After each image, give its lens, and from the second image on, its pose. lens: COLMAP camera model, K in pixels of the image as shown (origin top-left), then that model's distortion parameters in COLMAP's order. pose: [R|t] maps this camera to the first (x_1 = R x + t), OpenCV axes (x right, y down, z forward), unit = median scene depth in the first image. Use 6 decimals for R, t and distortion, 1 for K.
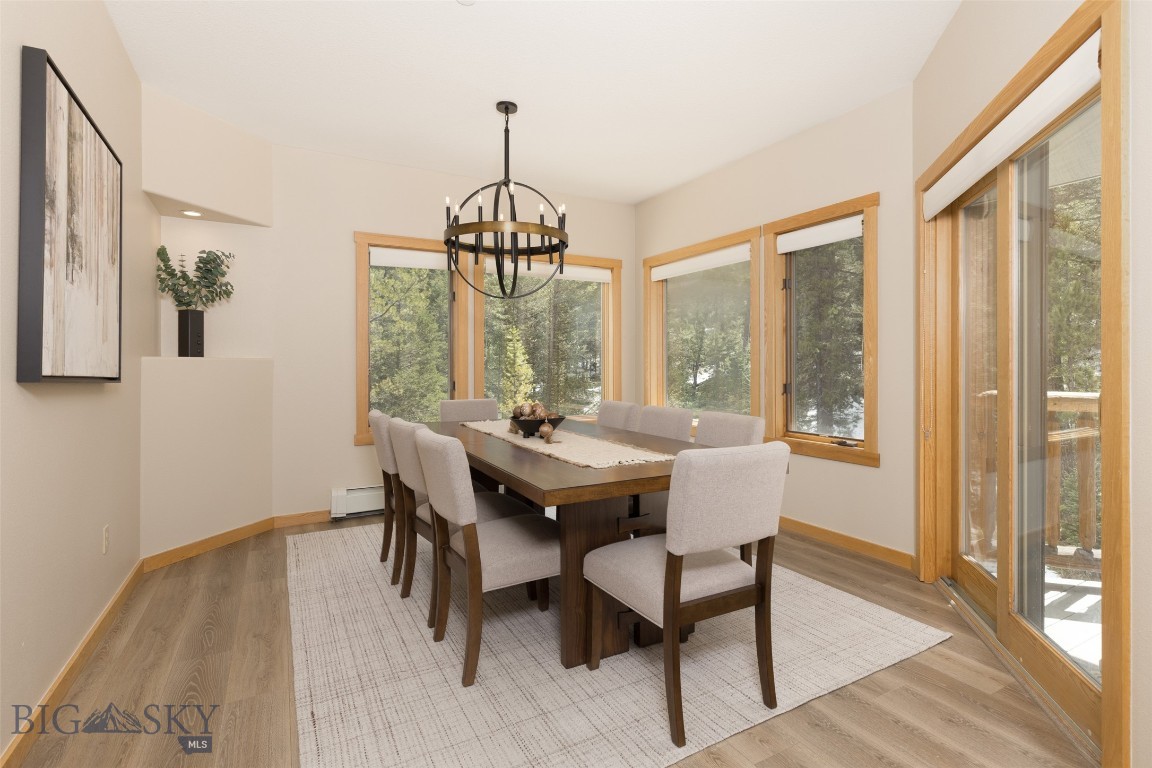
lens RADIAL K [[556.9, 0, 595.4], [0, 556.9, 360.9], [0, 0, 1]] dist [0.002358, 0.000647]
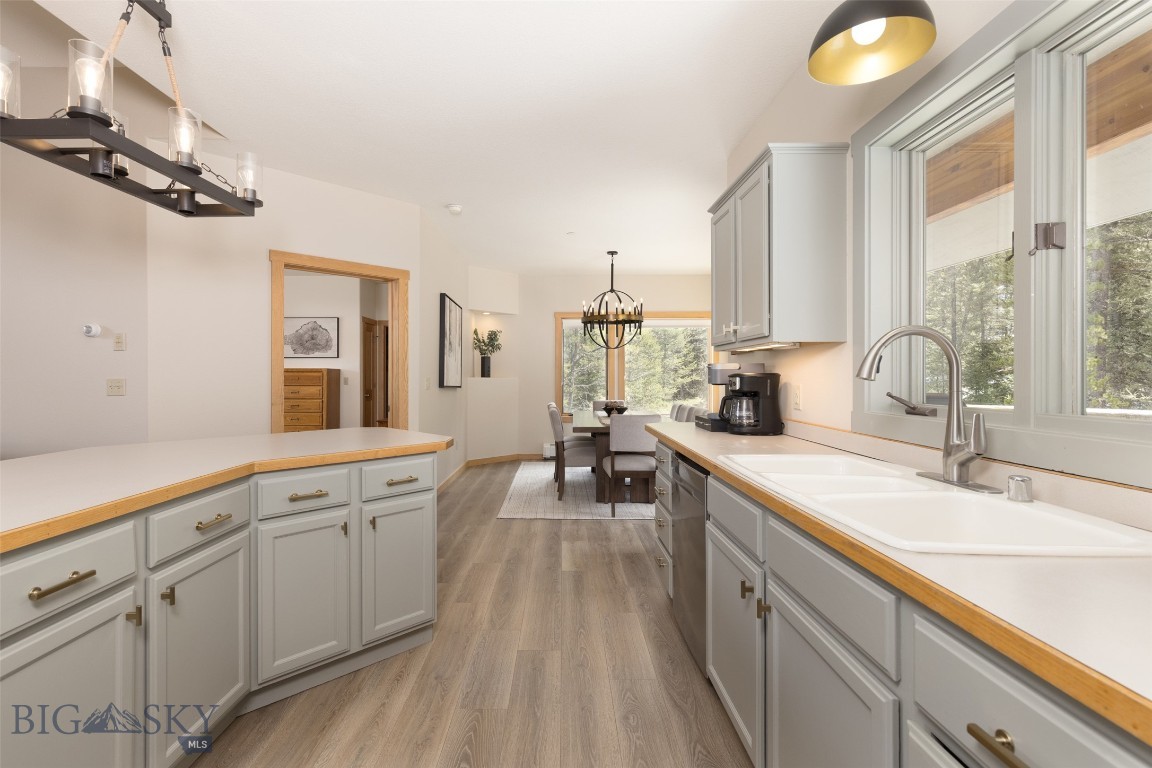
lens RADIAL K [[556.9, 0, 571.7], [0, 556.9, 378.2], [0, 0, 1]] dist [0.002358, 0.000647]
pose [[0.873205, 0.009046, -0.487269, 0.682829], [-0.004168, 0.999930, 0.011095, -0.028942], [0.487335, -0.007657, 0.873182, -0.805417]]
